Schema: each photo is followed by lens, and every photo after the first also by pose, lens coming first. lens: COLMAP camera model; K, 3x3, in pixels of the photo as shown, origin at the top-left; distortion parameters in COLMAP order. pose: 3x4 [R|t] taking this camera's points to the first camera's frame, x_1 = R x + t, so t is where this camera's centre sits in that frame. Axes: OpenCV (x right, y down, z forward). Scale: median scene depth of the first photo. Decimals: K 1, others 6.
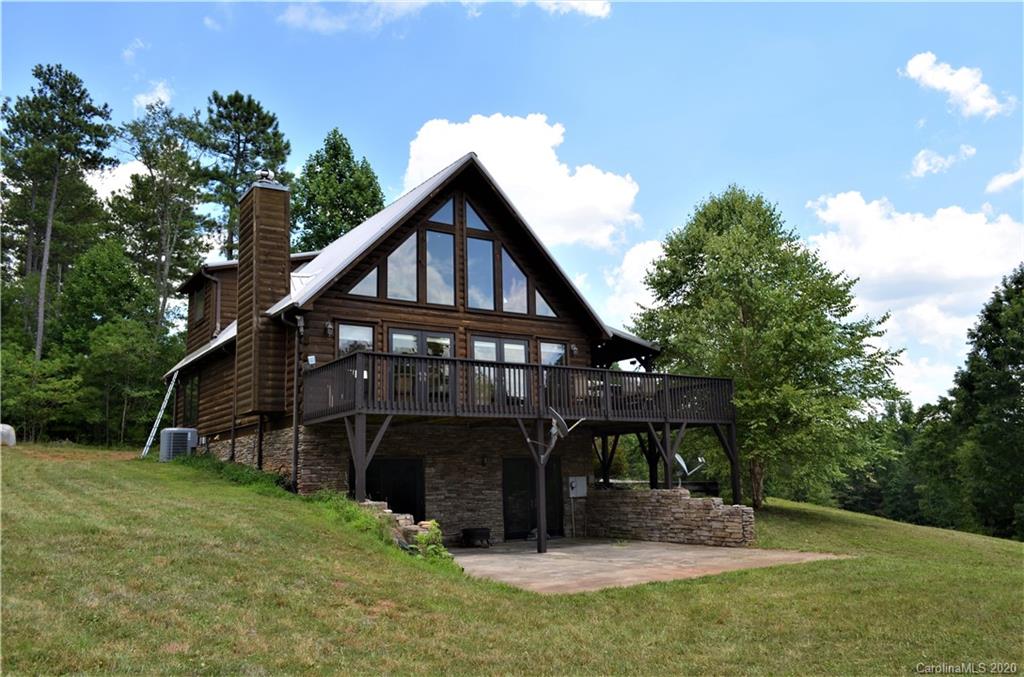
lens RADIAL K [[788.8, 0, 499.4], [0, 788.8, 336.7], [0, 0, 1]] dist [-0.023649, 0.010725]
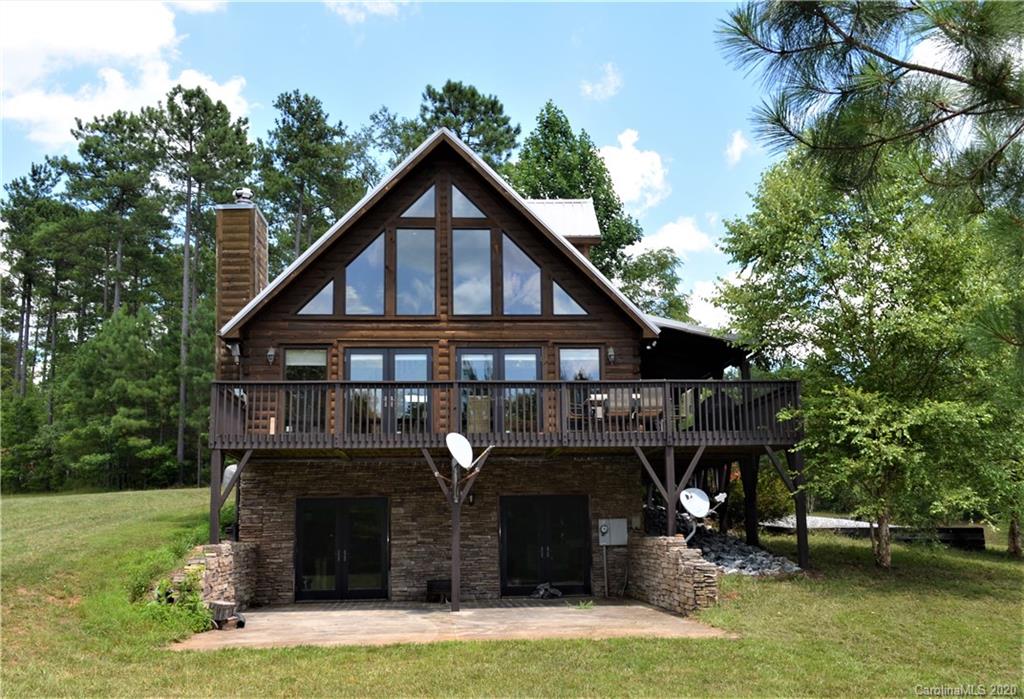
lens RADIAL K [[984.9, 0, 505.2], [0, 984.9, 395.7], [0, 0, 1]] dist [-0.023762, 0.000000]
pose [[0.874095, -0.055794, -0.482540, 0.505437], [0.079477, 0.996422, 0.028758, 0.022300], [0.479208, -0.063488, 0.875402, 0.120386]]
